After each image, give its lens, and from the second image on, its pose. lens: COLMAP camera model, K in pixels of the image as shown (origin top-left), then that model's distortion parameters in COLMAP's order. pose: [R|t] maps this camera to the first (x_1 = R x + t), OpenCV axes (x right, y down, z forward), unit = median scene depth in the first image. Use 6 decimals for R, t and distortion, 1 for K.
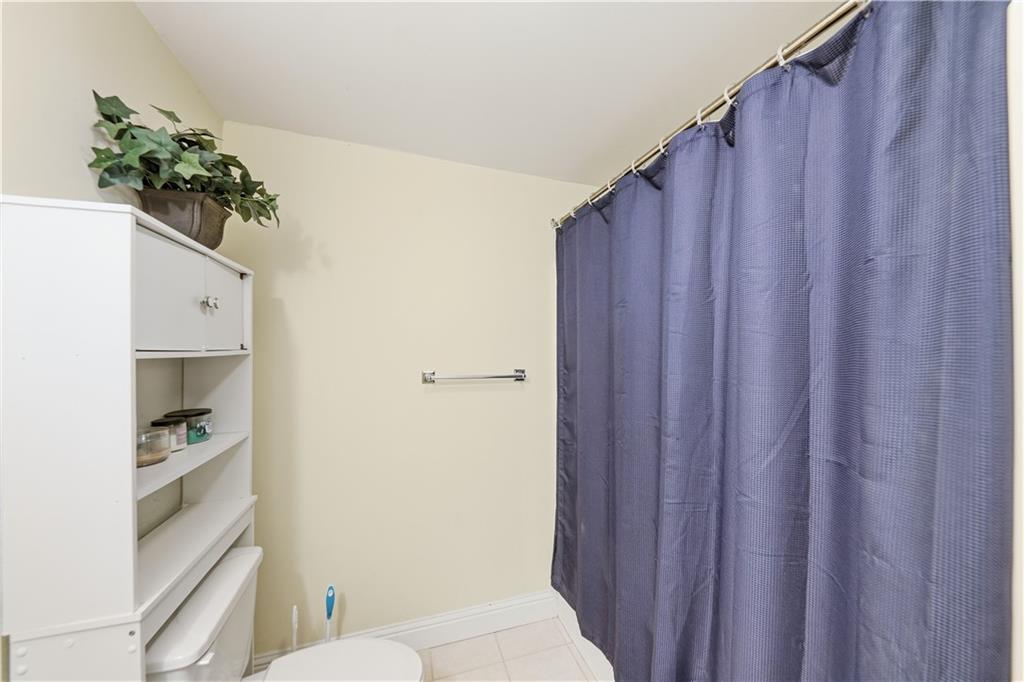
lens RADIAL K [[354.7, 0, 513.7], [0, 354.7, 345.7], [0, 0, 1]] dist [-0.006651, -0.000358]
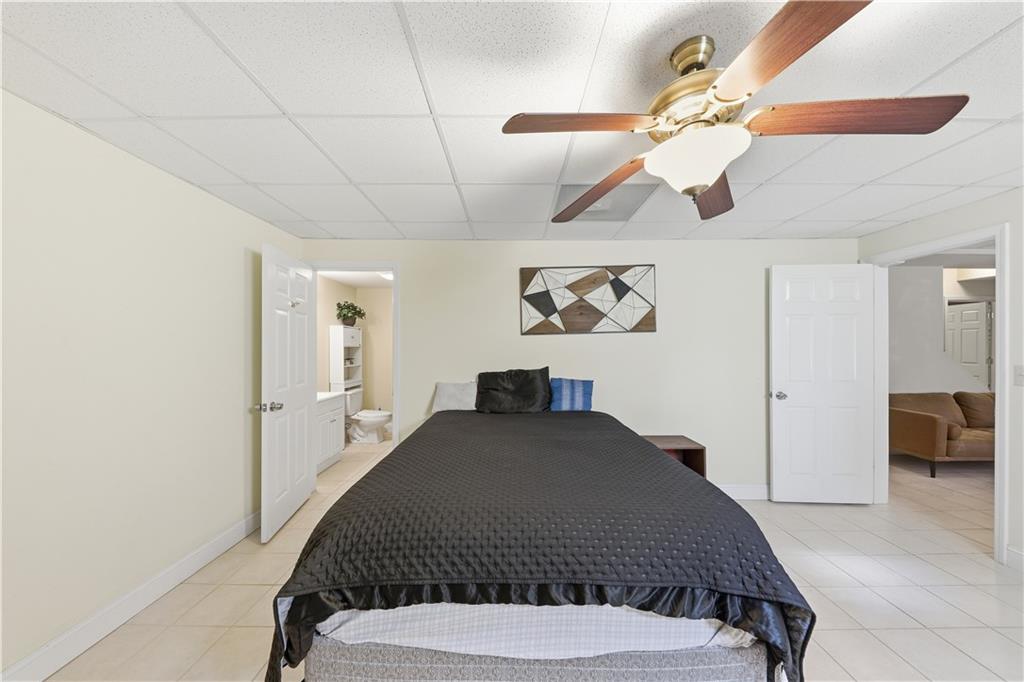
lens RADIAL K [[354.7, 0, 508.4], [0, 354.7, 345.2], [0, 0, 1]] dist [-0.006651, -0.000358]
pose [[0.944649, -0.001962, -0.328076, 2.892933], [0.007537, 0.999848, 0.015720, -0.058398], [0.327995, -0.017323, 0.944521, -3.060948]]
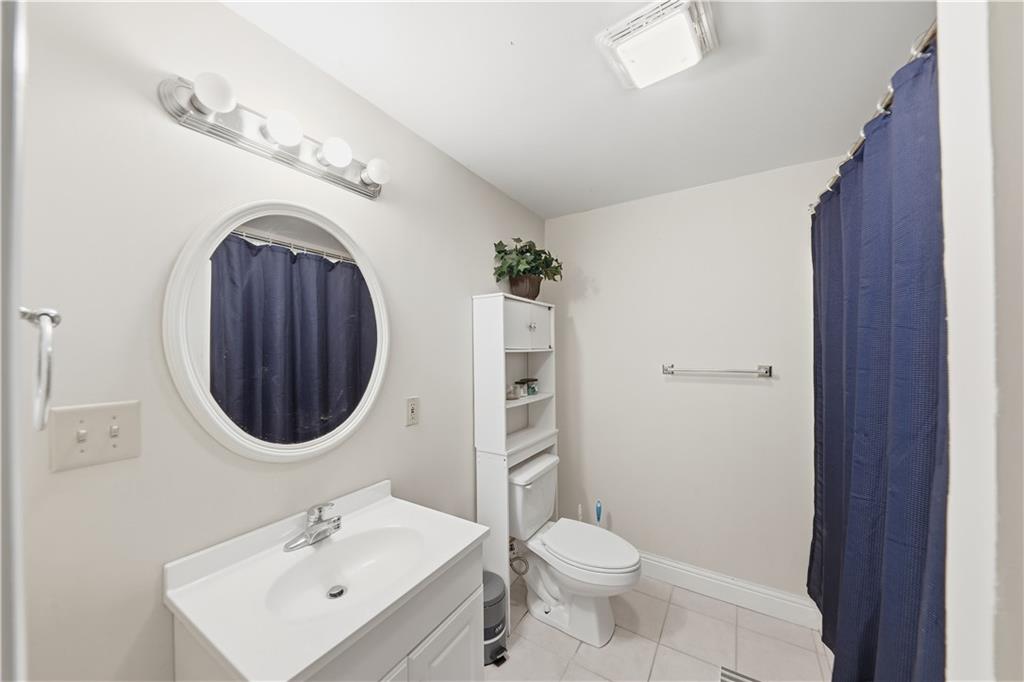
lens RADIAL K [[354.7, 0, 511.2], [0, 354.7, 334.7], [0, 0, 1]] dist [-0.006651, -0.000358]
pose [[0.637974, -0.032734, -0.769362, 0.600483], [0.016388, 0.999447, -0.028934, -0.010763], [0.769884, 0.005851, 0.638158, -0.387652]]
